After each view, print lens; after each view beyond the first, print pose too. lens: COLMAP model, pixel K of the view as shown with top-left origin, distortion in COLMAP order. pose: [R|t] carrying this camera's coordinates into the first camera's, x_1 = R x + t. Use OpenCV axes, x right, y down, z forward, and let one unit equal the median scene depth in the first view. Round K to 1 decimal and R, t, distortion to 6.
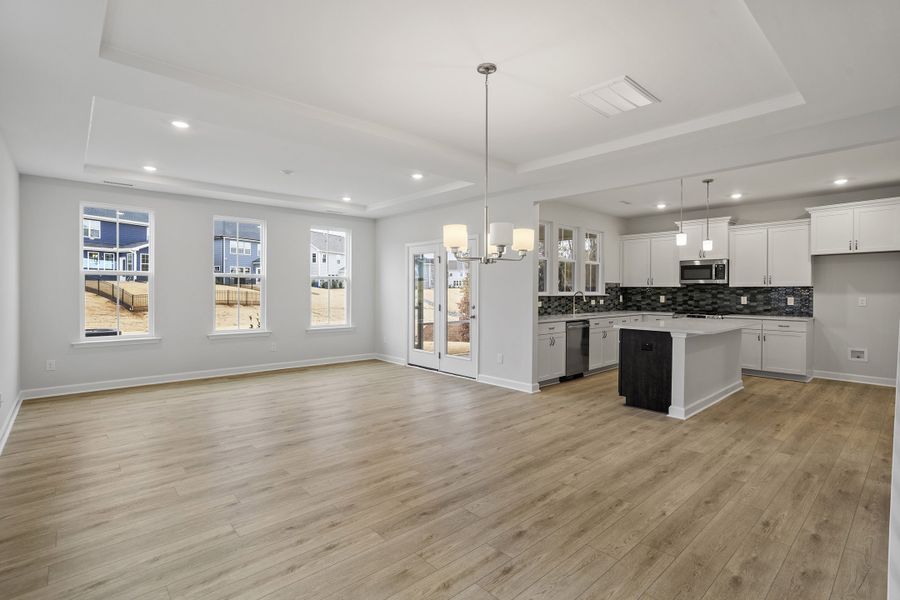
lens RADIAL K [[429.7, 0, 452.2], [0, 429.7, 295.1], [0, 0, 1]] dist [-0.034553, 0.014257]
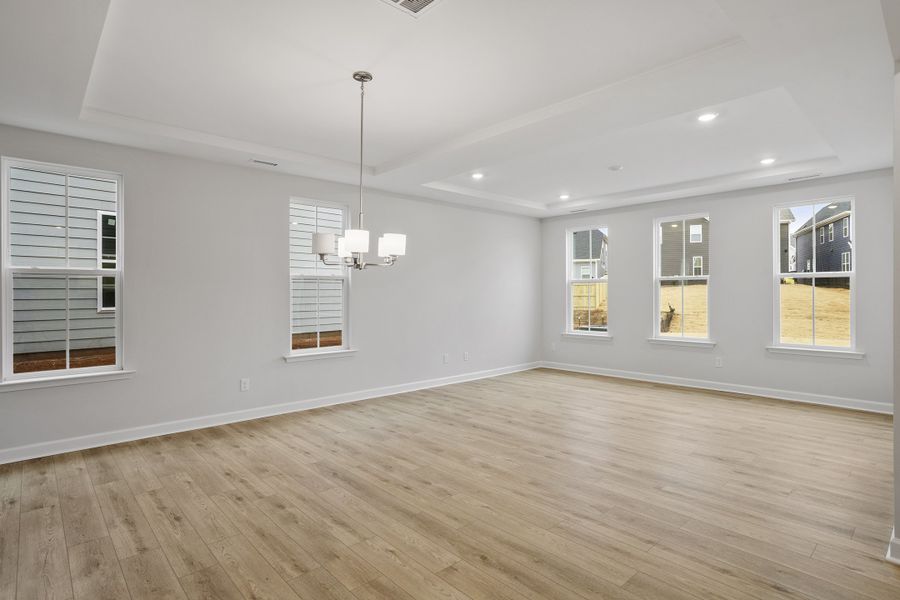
lens RADIAL K [[465.0, 0, 455.4], [0, 465.0, 290.5], [0, 0, 1]] dist [-0.024783, 0.007296]
pose [[0.016235, -0.010976, -0.999808, 0.538867], [-0.006121, 0.999920, -0.011076, -0.005326], [0.999849, 0.006300, 0.016167, 0.548087]]
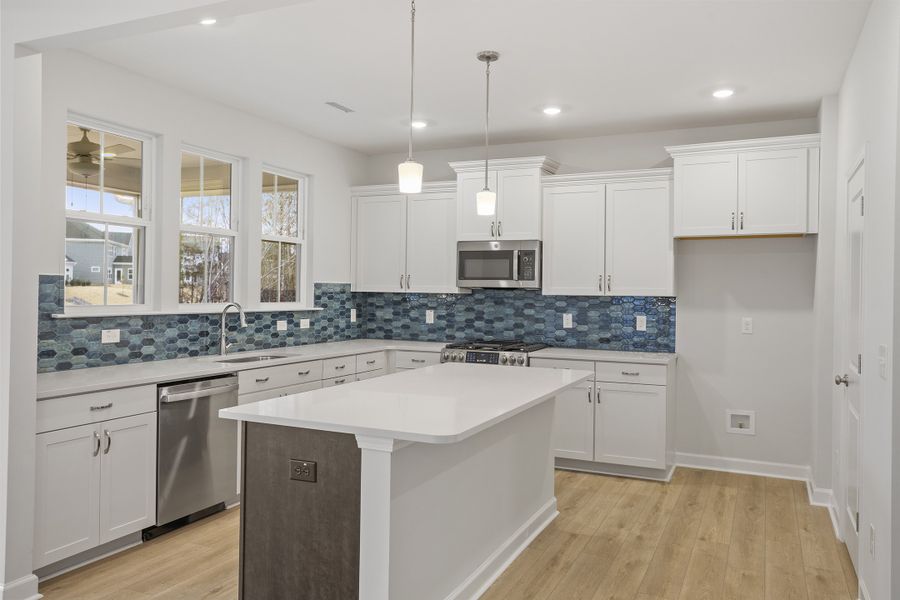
lens RADIAL K [[683.4, 0, 456.0], [0, 683.4, 291.8], [0, 0, 1]] dist [-0.029563, -0.003667]
pose [[0.916644, 0.009960, 0.399581, 0.267829], [-0.006673, 0.999932, -0.009615, -0.017158], [-0.399649, 0.006147, 0.916648, 0.337320]]
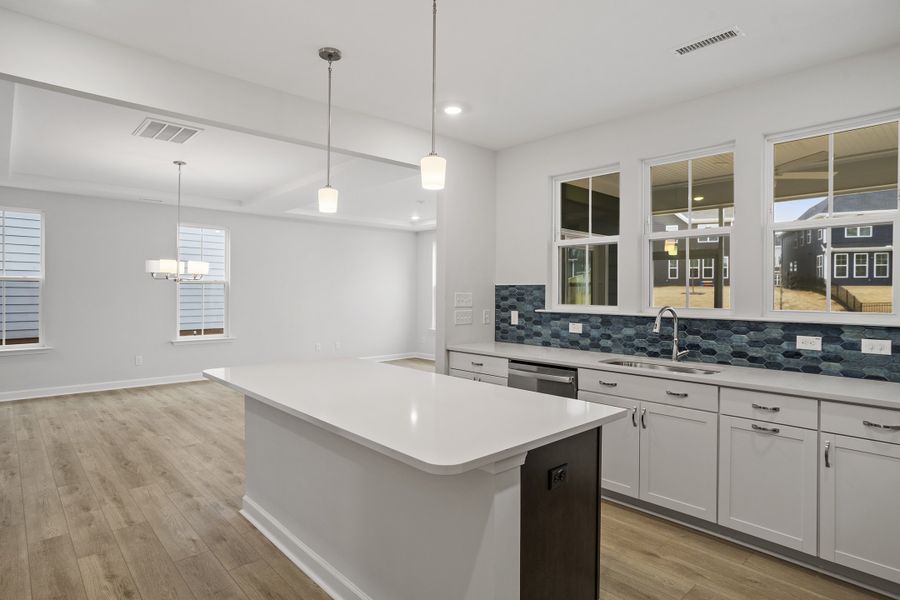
lens RADIAL K [[495.3, 0, 451.0], [0, 495.3, 295.6], [0, 0, 1]] dist [-0.013615, 0.007787]
pose [[0.008529, 0.004270, -0.999955, 0.904569], [-0.018217, 0.999826, 0.004114, -0.021051], [0.999798, 0.018181, 0.008605, 0.924669]]
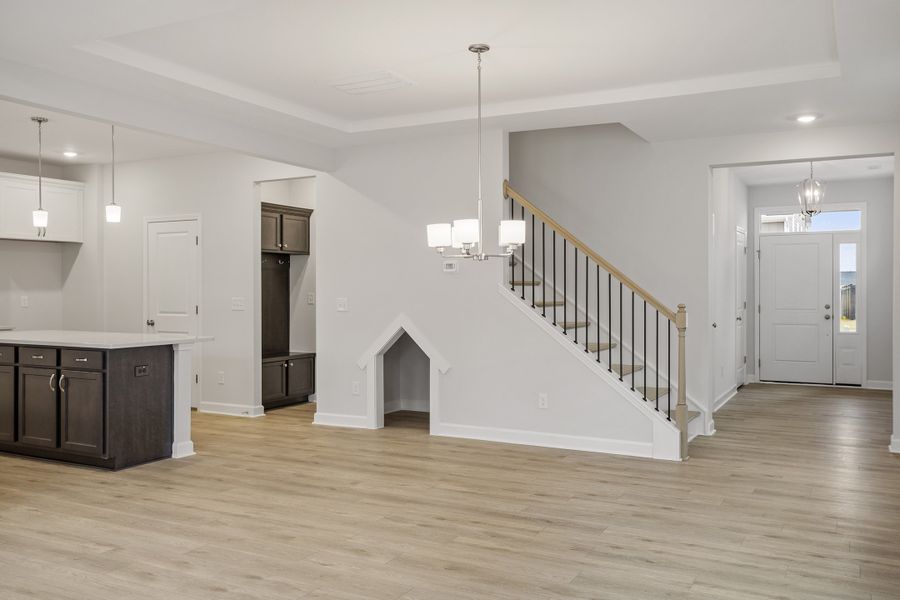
lens RADIAL K [[769.4, 0, 447.8], [0, 769.4, 295.0], [0, 0, 1]] dist [0.004967, 0.025294]
pose [[-0.334428, -0.009210, 0.942376, -0.668282], [0.006833, 0.999902, 0.012197, -0.008617], [-0.942396, 0.010518, -0.334333, 0.738321]]
